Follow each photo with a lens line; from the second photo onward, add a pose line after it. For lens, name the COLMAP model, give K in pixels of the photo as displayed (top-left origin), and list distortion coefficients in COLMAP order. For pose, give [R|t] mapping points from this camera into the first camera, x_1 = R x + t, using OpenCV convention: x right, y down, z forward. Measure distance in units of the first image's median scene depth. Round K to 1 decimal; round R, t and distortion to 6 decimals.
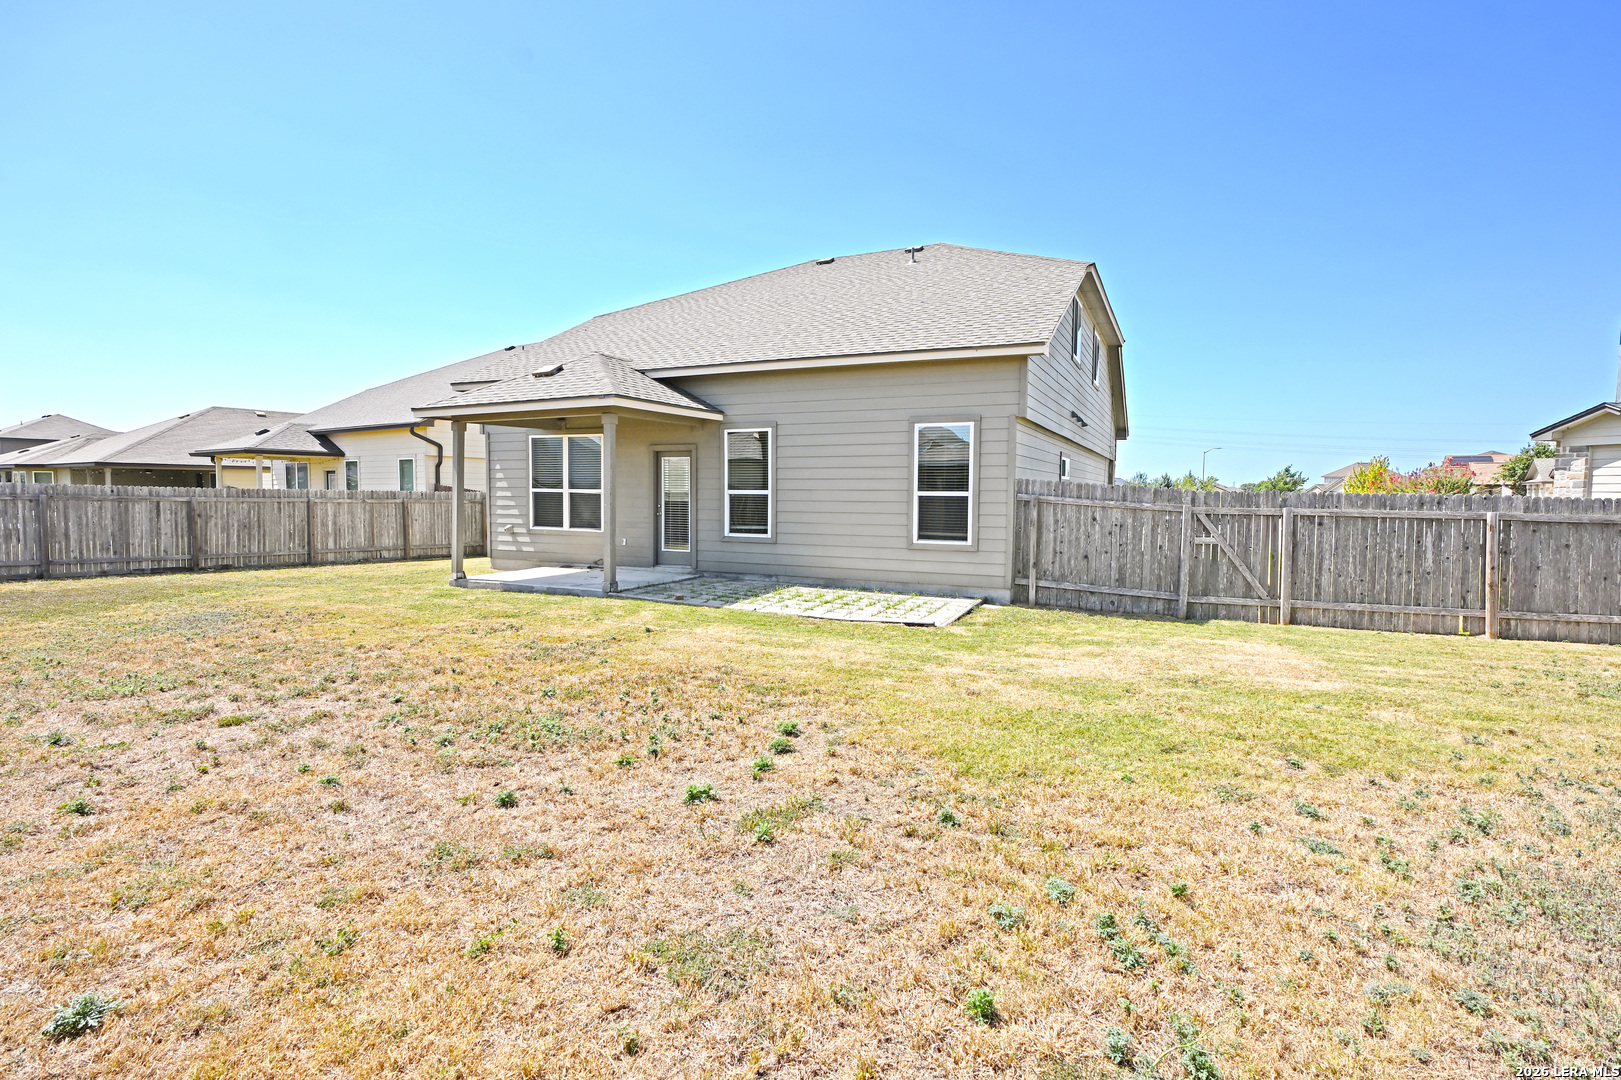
lens RADIAL K [[788.8, 0, 817.7], [0, 788.8, 540.7], [0, 0, 1]] dist [-0.006701, 0.002597]
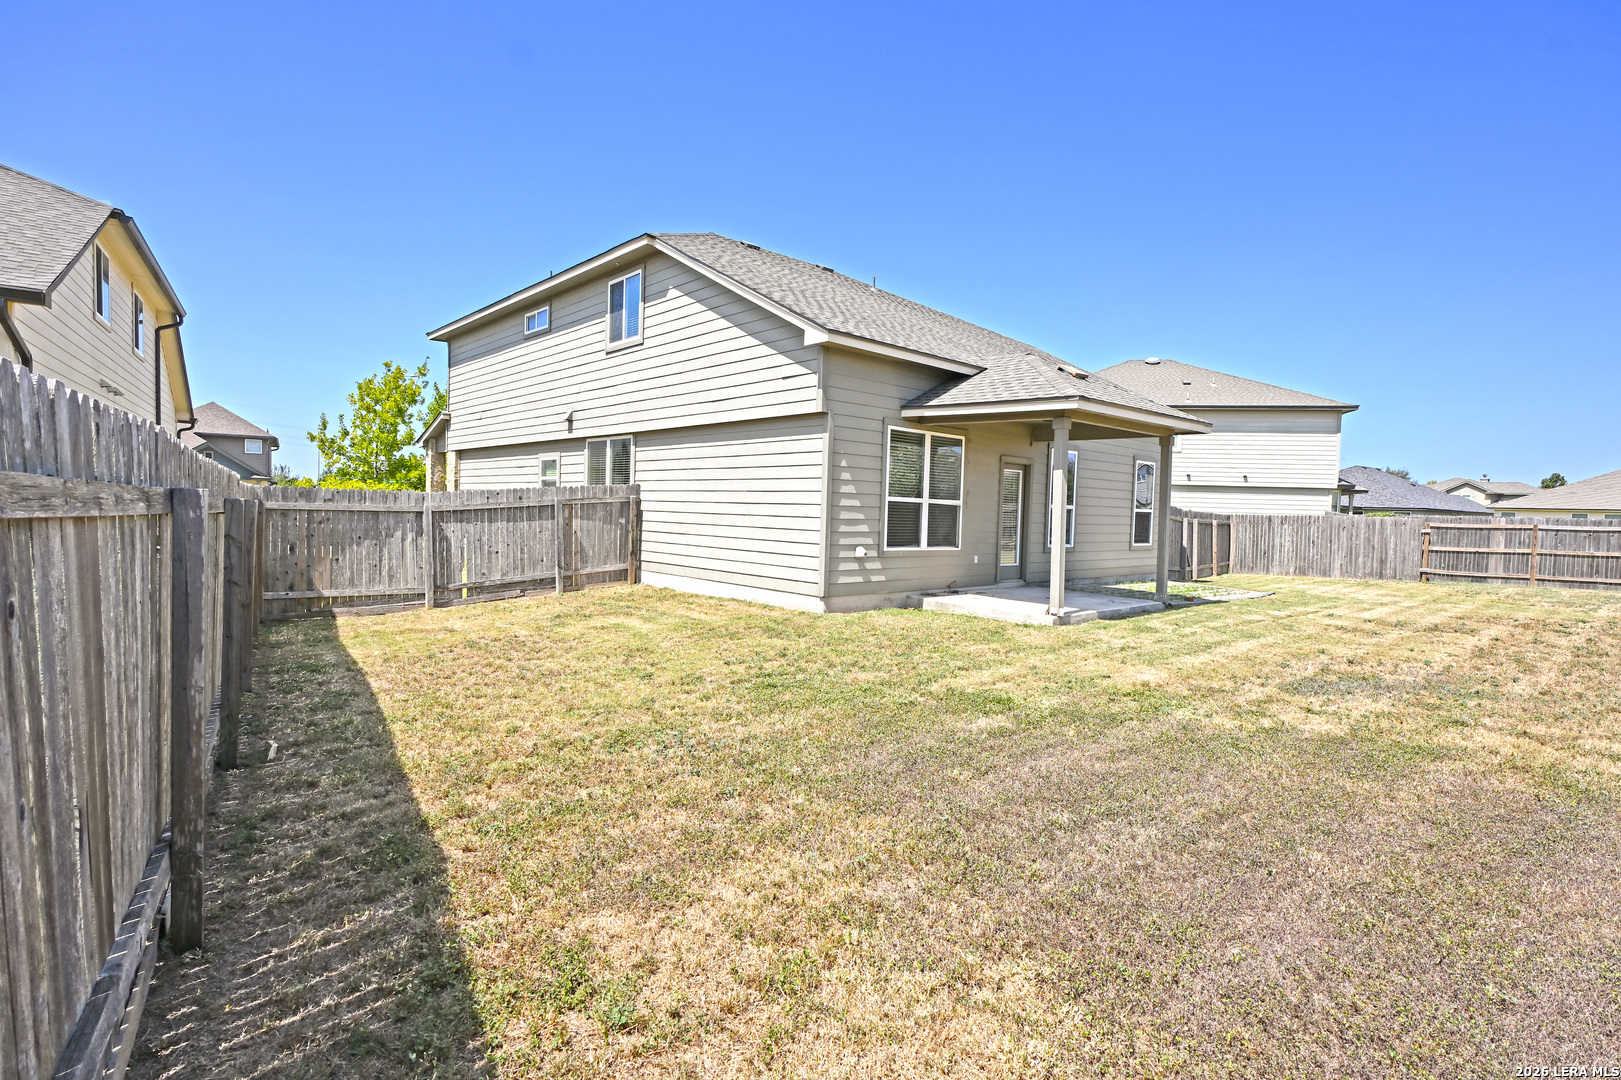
lens RADIAL K [[788.8, 0, 813.0], [0, 788.8, 538.8], [0, 0, 1]] dist [-0.006701, 0.002597]
pose [[0.396985, -0.039388, 0.916979, -1.084914], [0.020502, 0.999210, 0.034045, -0.053639], [-0.917596, 0.005284, 0.397479, 0.774504]]
